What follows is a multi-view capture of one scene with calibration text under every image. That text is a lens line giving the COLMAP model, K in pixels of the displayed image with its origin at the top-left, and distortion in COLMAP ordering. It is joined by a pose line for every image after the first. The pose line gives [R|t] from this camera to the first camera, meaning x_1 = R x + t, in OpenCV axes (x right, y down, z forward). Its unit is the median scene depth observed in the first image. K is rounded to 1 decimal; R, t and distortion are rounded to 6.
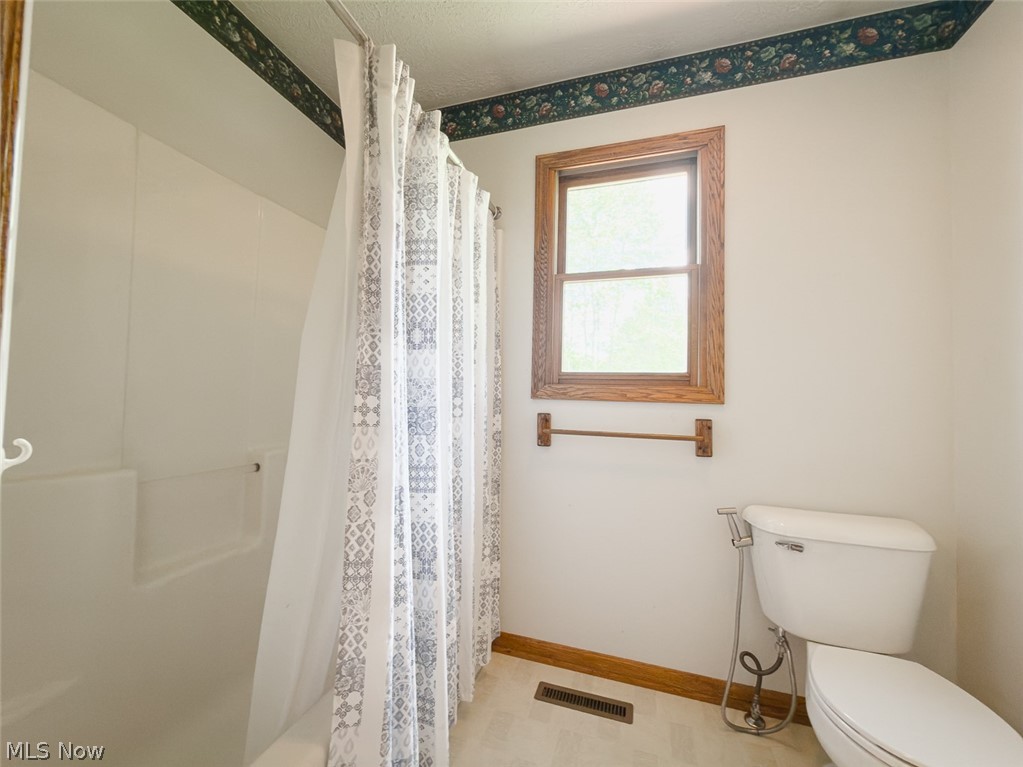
lens RADIAL K [[409.5, 0, 508.8], [0, 409.5, 382.4], [0, 0, 1]] dist [-0.005713, 0.000814]
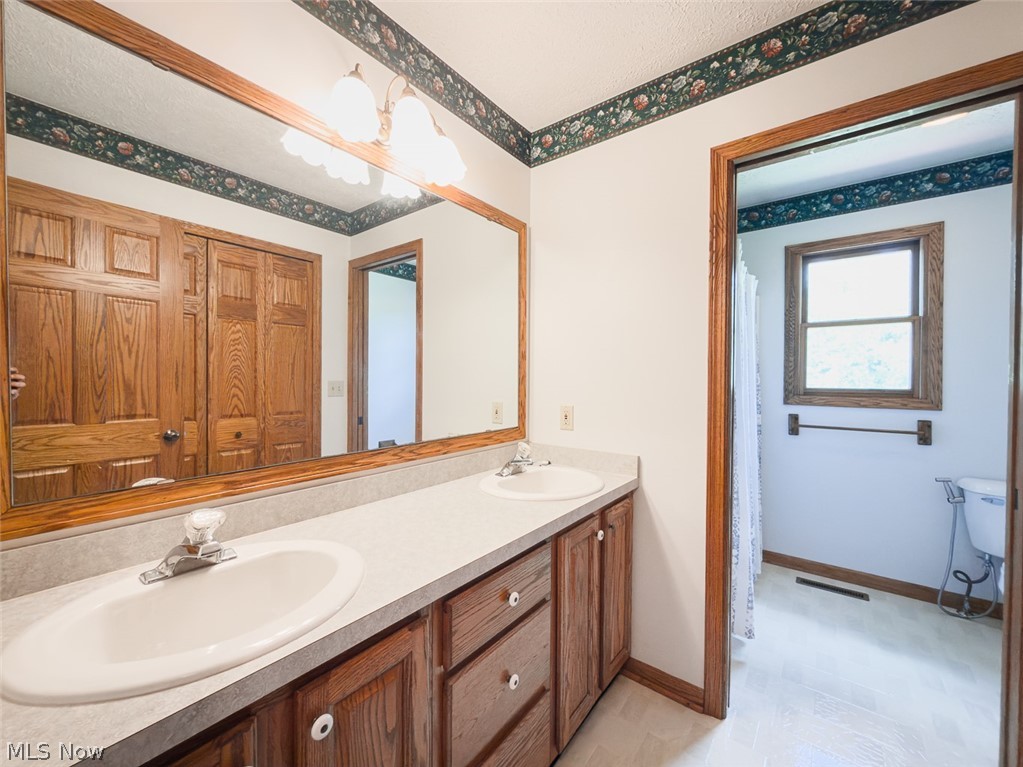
lens RADIAL K [[409.5, 0, 507.9], [0, 409.5, 385.3], [0, 0, 1]] dist [-0.005713, 0.000814]
pose [[0.936150, -0.005473, -0.351559, -0.411649], [0.012281, 0.999778, 0.017139, -0.079738], [0.351387, -0.020362, 0.936009, -0.896555]]
